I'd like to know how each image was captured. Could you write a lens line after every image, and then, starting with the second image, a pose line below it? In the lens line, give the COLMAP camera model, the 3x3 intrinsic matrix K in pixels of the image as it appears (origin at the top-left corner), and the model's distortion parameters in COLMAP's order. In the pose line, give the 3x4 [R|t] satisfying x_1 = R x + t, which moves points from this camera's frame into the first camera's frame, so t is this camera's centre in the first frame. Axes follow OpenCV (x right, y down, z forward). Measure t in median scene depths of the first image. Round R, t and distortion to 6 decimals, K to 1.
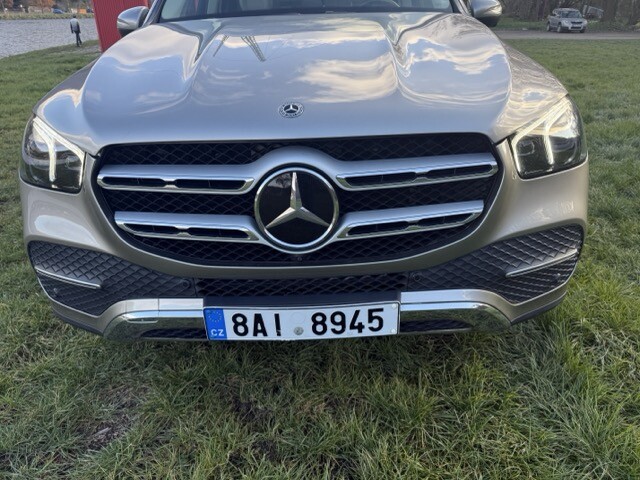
lens RADIAL K [[473.1, 0, 320.0], [0, 473.1, 240.0], [0, 0, 1]] dist [0.059838, -0.055638]
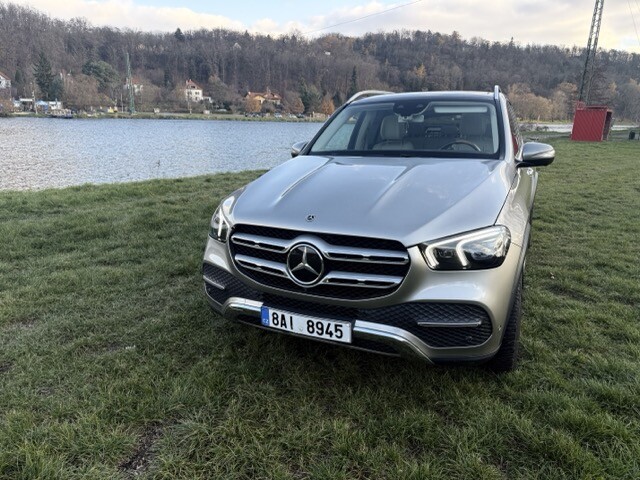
lens RADIAL K [[473.1, 0, 320.0], [0, 473.1, 240.0], [0, 0, 1]] dist [0.059838, -0.055638]
pose [[0.897960, 0.134712, -0.418952, 0.788829], [-0.208448, 0.968627, -0.135318, 0.089739], [0.387579, 0.208840, 0.897869, -0.774497]]
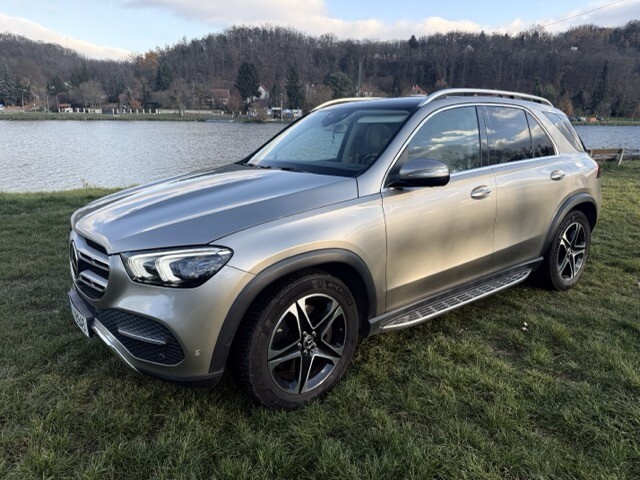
lens RADIAL K [[473.1, 0, 320.0], [0, 473.1, 240.0], [0, 0, 1]] dist [0.059838, -0.055638]
pose [[0.601298, 0.217584, -0.768829, 2.221315], [-0.353986, 0.935171, -0.012191, -0.506820], [0.716334, 0.279486, 0.639338, 0.330798]]
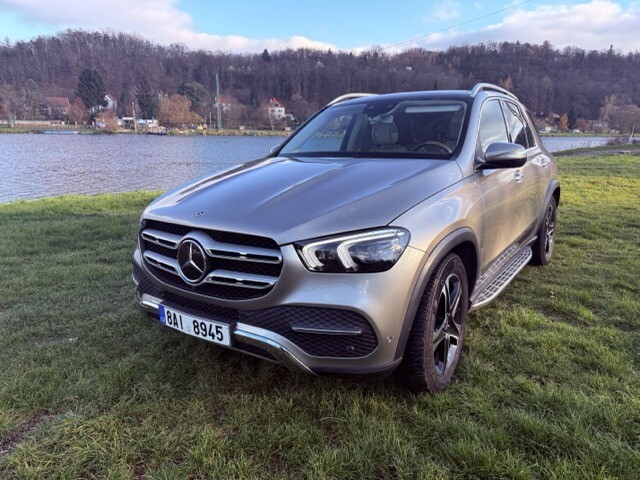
lens RADIAL K [[473.1, 0, 320.0], [0, 473.1, 240.0], [0, 0, 1]] dist [0.059838, -0.055638]
pose [[0.810494, 0.148607, -0.566582, 1.378528], [-0.263458, 0.956403, -0.126024, -0.038485], [0.523153, 0.251413, 0.814311, -0.325715]]
